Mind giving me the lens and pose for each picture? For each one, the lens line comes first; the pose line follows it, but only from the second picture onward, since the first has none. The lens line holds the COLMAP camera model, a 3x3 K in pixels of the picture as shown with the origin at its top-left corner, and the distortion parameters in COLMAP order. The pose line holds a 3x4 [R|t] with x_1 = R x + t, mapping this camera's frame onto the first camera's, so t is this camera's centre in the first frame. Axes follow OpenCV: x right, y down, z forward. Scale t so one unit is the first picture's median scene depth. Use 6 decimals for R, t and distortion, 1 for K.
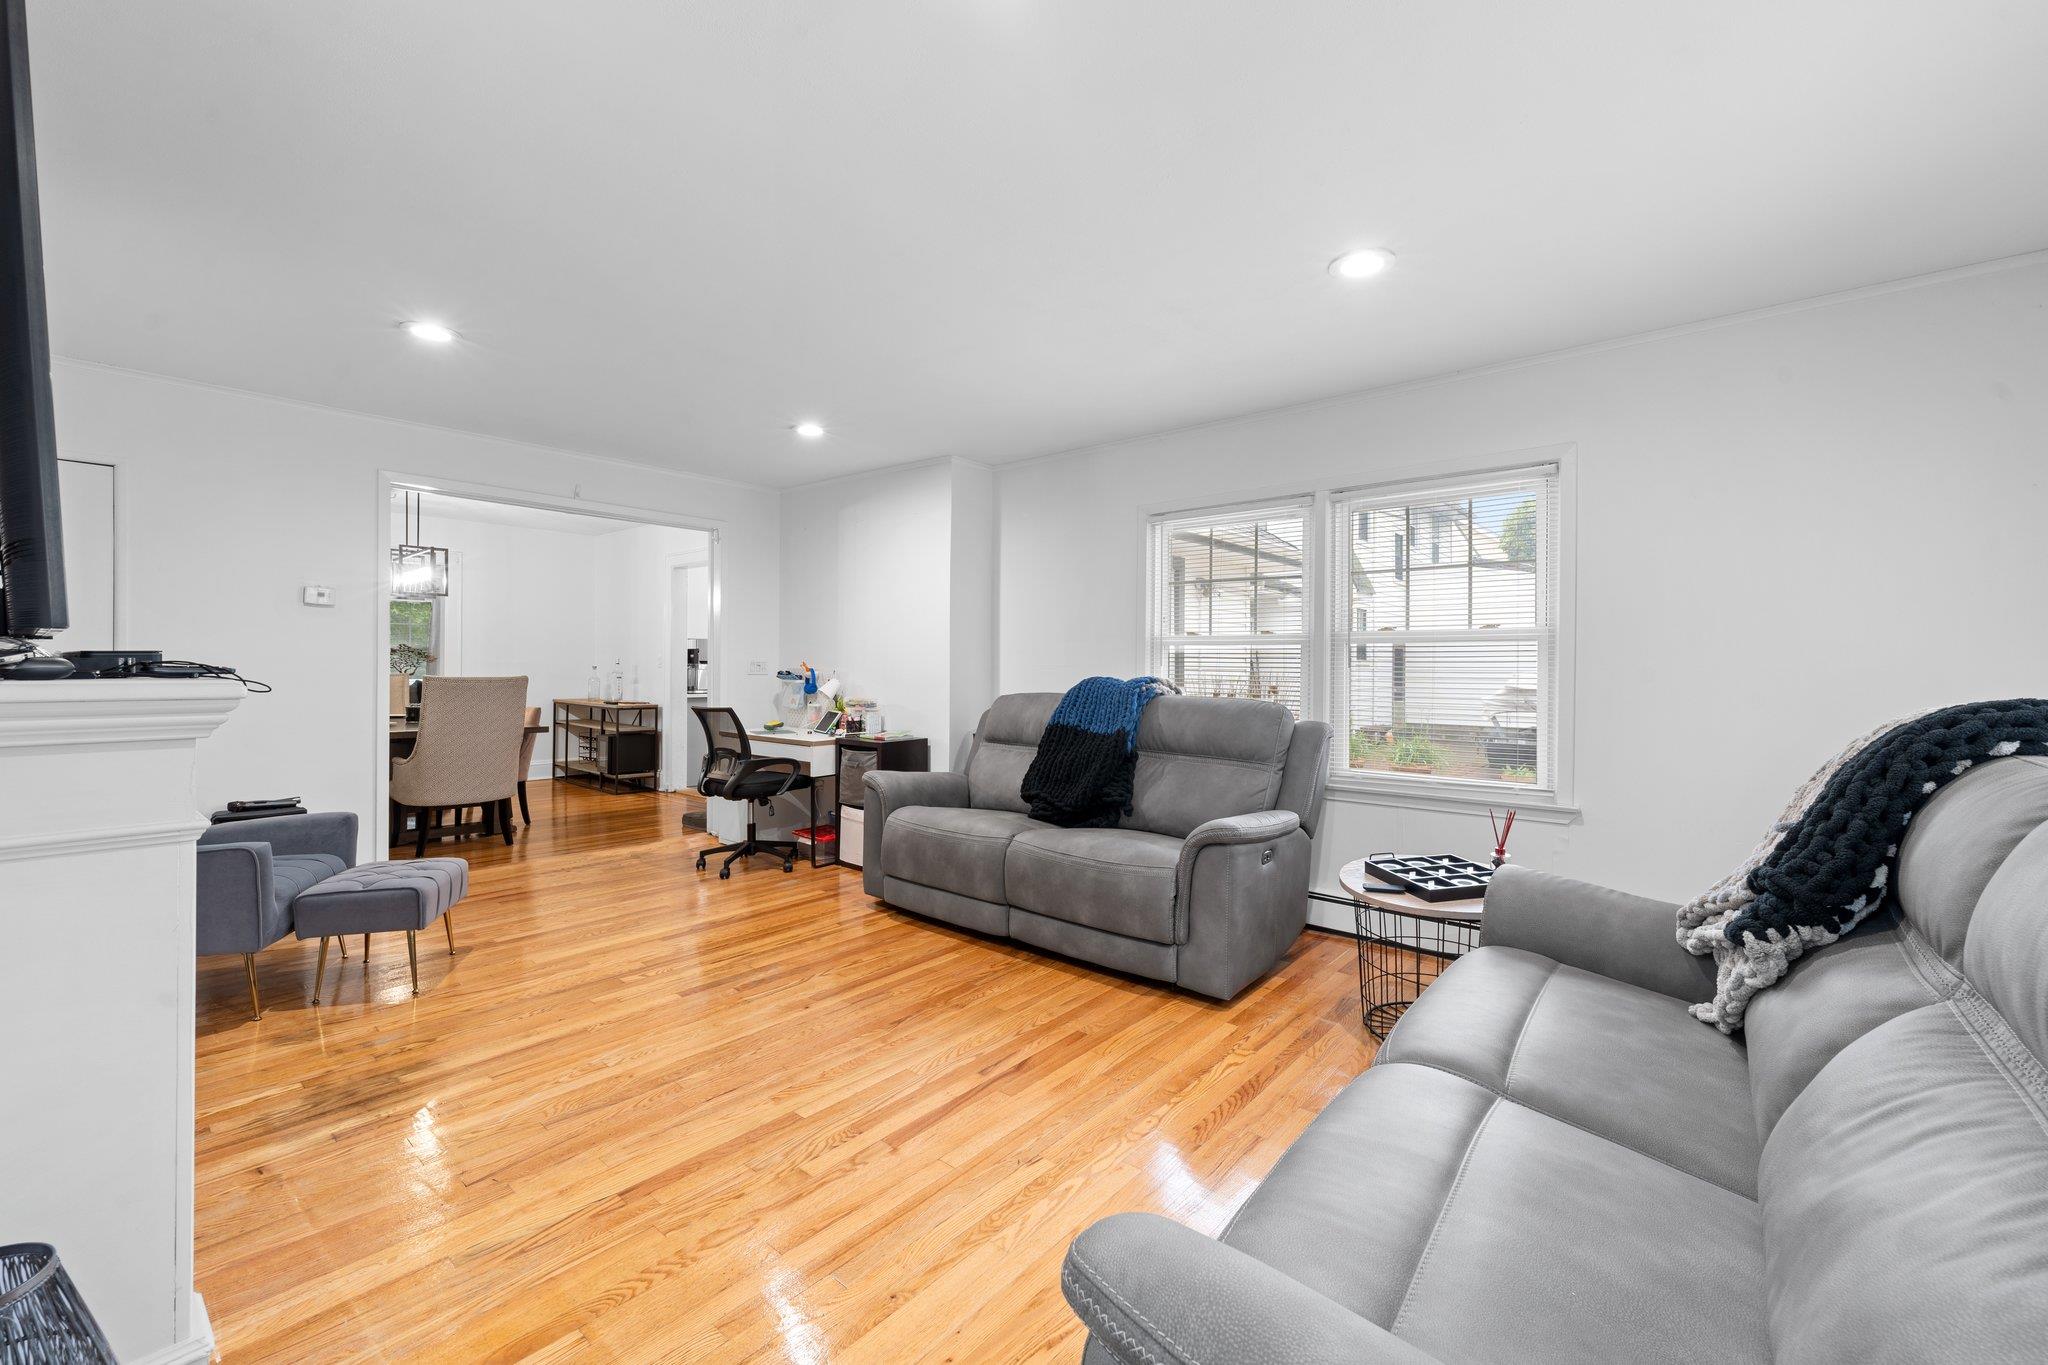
lens RADIAL K [[828.8, 0, 1029.0], [0, 828.8, 673.5], [0, 0, 1]] dist [0.001677, -0.001011]
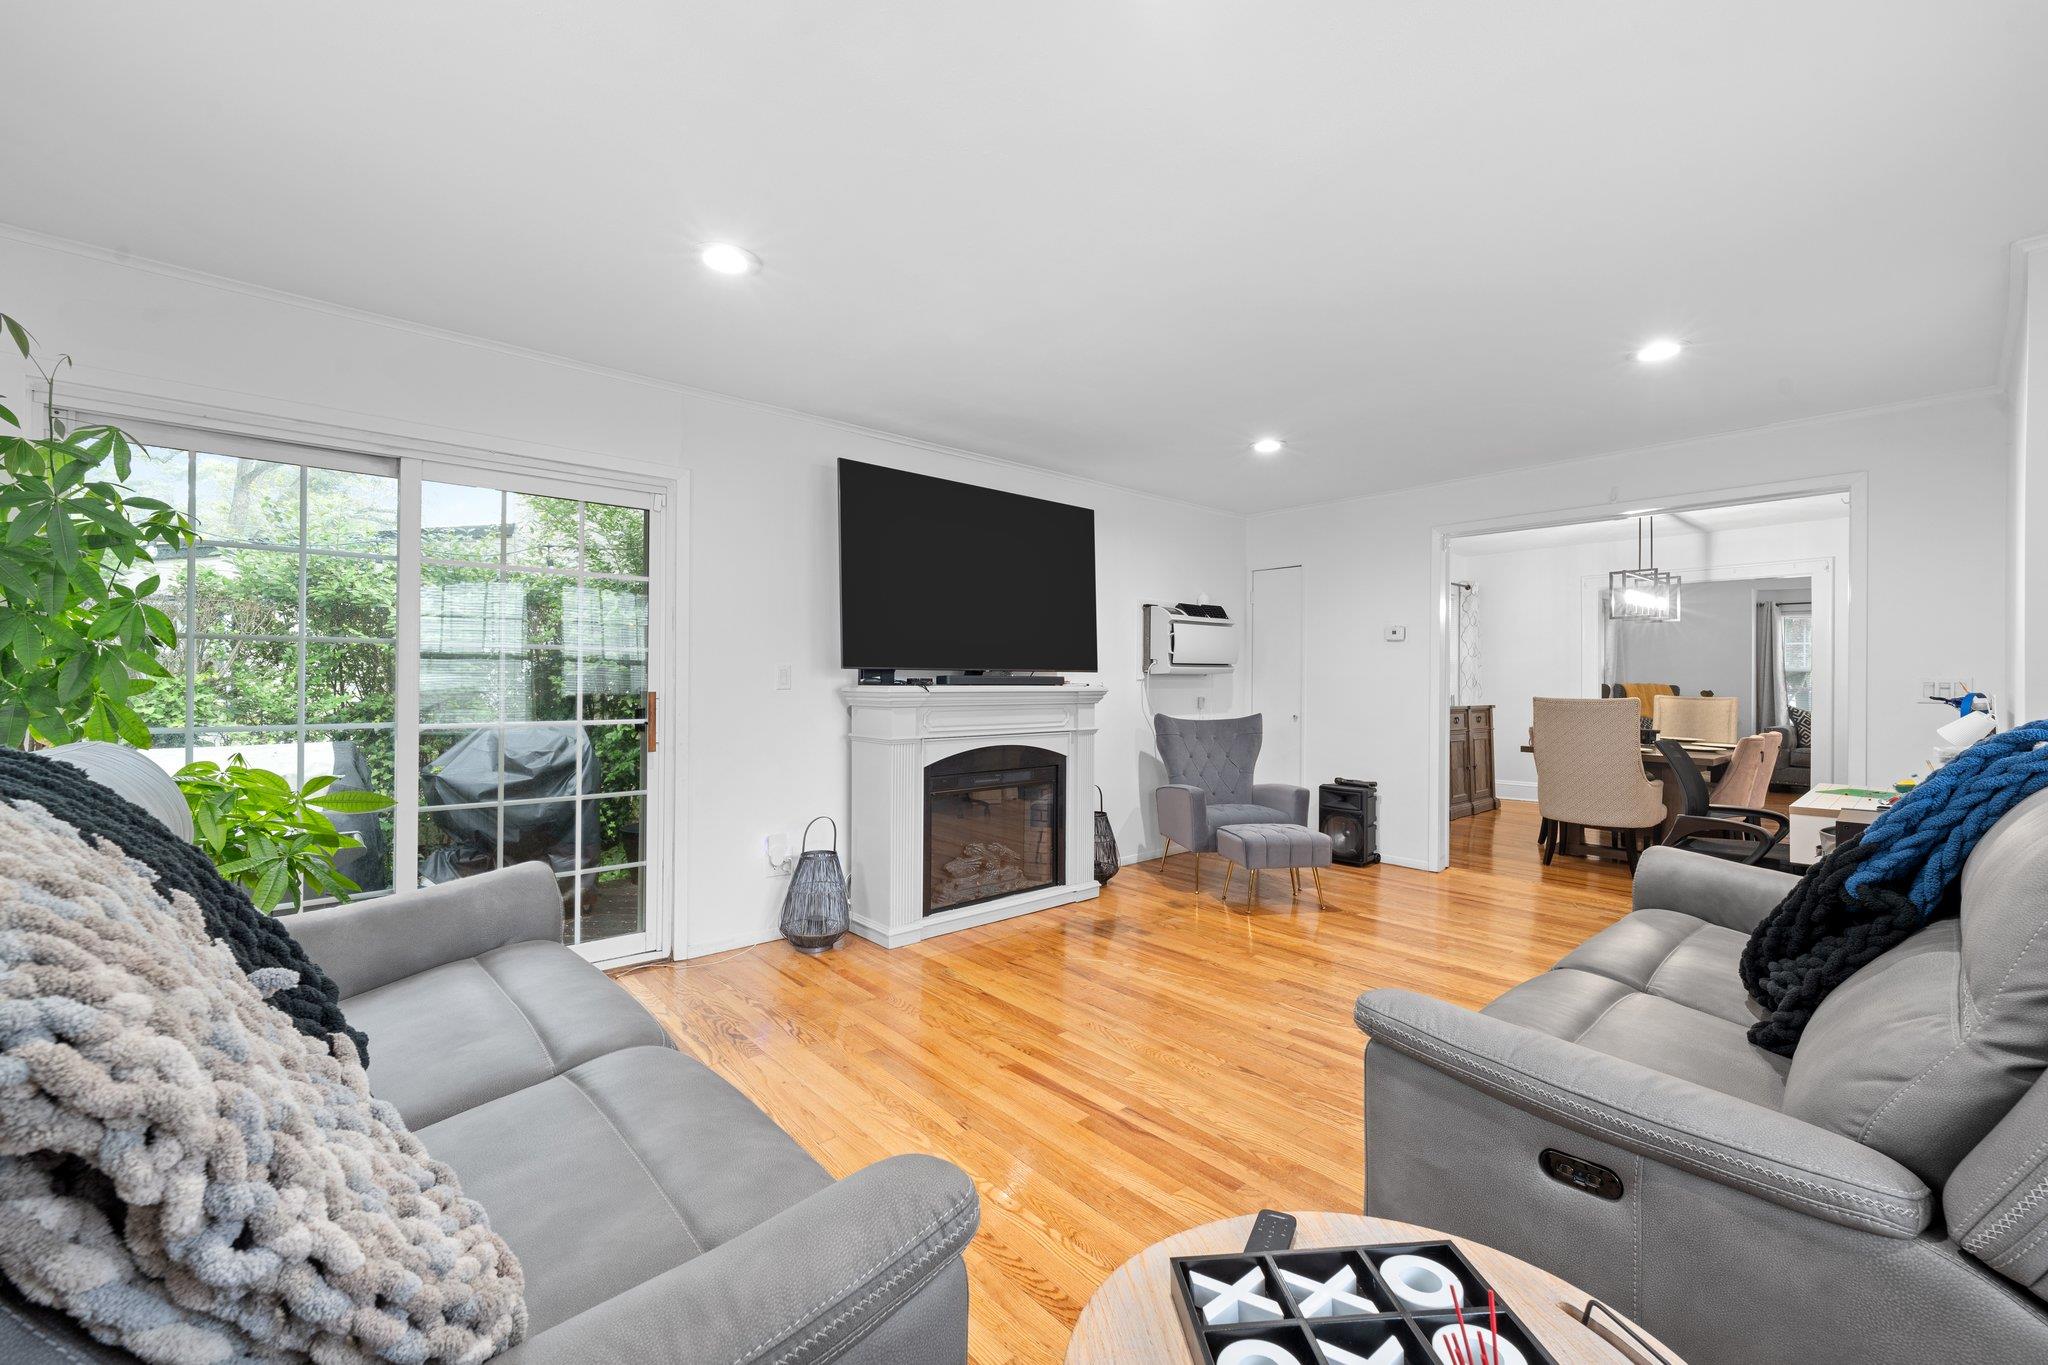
lens RADIAL K [[828.8, 0, 1032.6], [0, 828.8, 680.0], [0, 0, 1]] dist [0.001677, -0.001011]
pose [[-0.138704, -0.009538, -0.990288, 0.701857], [-0.016982, 0.999830, -0.007251, -0.000322], [0.990188, 0.015811, -0.138842, 0.791186]]
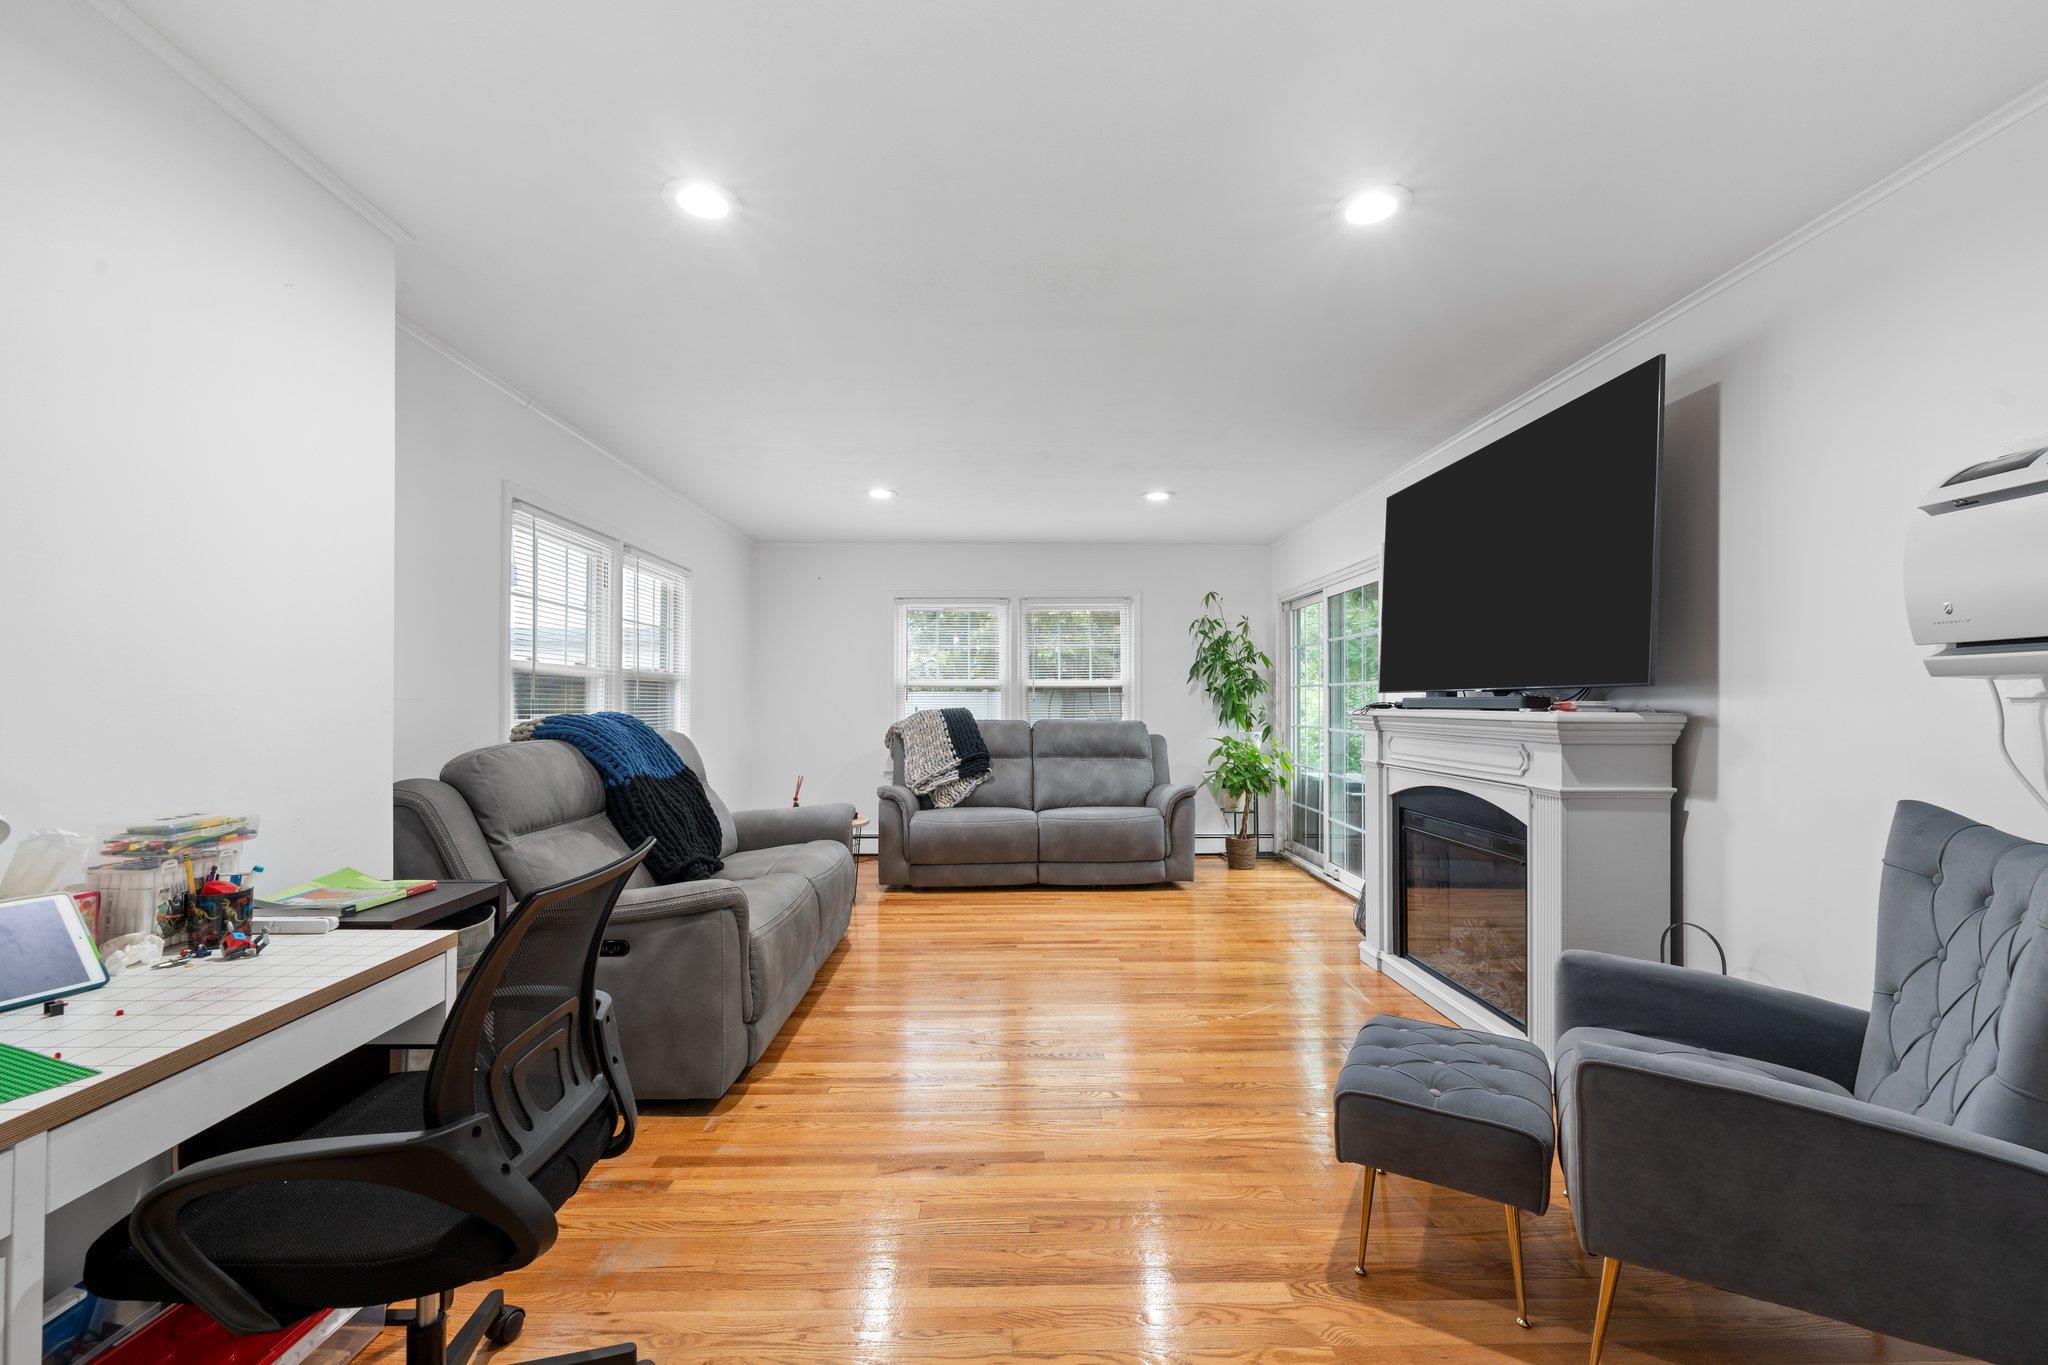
lens RADIAL K [[828.8, 0, 1024.5], [0, 828.8, 691.9], [0, 0, 1]] dist [0.001677, -0.001011]
pose [[-0.663805, 0.000834, 0.747905, -1.023596], [-0.000759, 0.999998, -0.001788, -0.020794], [-0.747905, -0.001755, -0.663804, 1.628710]]
